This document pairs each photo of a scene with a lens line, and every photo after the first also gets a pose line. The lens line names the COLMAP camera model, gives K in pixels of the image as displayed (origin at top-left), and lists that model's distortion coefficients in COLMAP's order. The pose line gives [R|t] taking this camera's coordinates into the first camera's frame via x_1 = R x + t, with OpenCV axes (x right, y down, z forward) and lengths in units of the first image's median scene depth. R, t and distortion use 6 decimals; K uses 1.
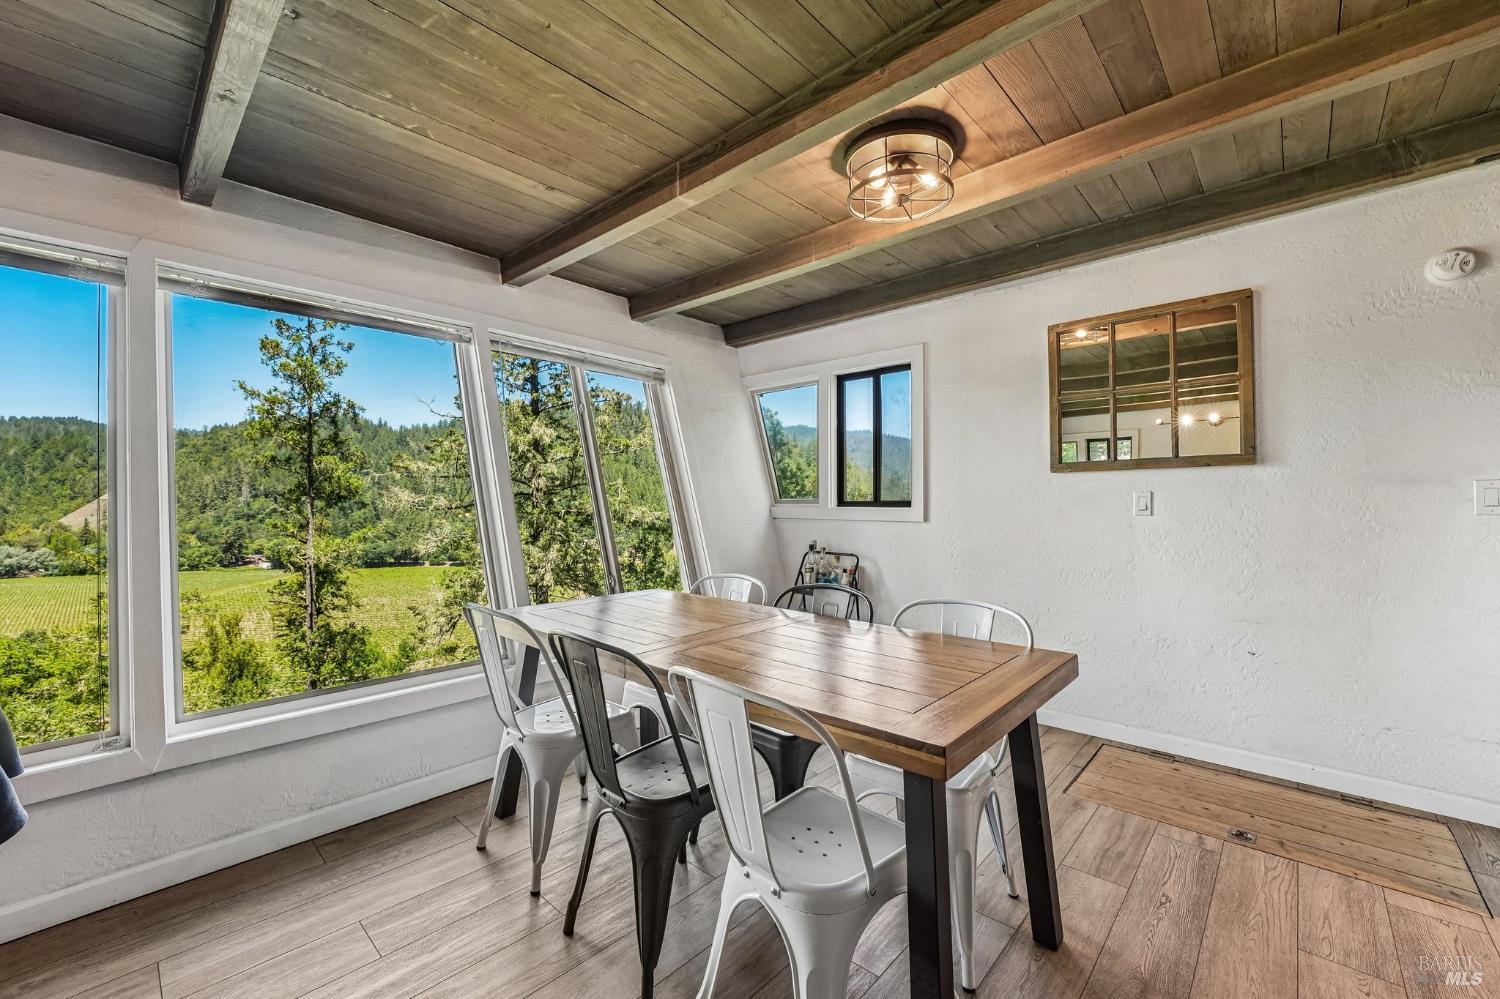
lens RADIAL K [[615.5, 0, 763.4], [0, 615.5, 497.4], [0, 0, 1]] dist [-0.027587, 0.003655]
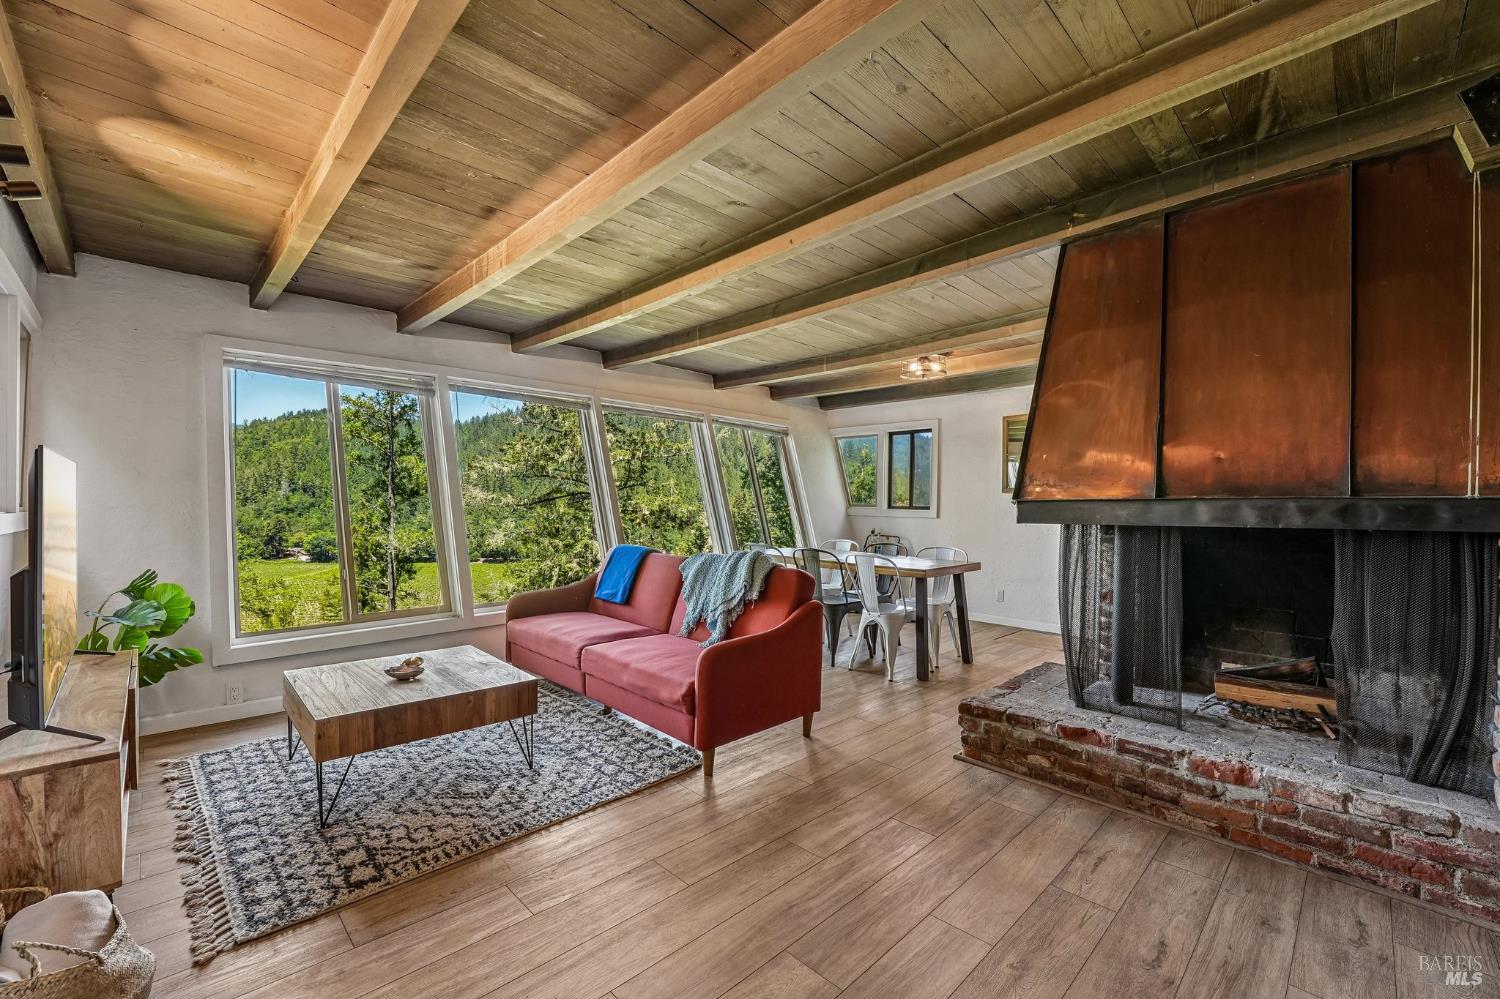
lens RADIAL K [[615.5, 0, 772.4], [0, 615.5, 504.6], [0, 0, 1]] dist [-0.027587, 0.003655]
pose [[0.999474, 0.012271, -0.030022, -0.141597], [-0.011899, 0.999851, 0.012521, -0.013299], [0.030171, -0.012157, 0.999471, -0.679667]]
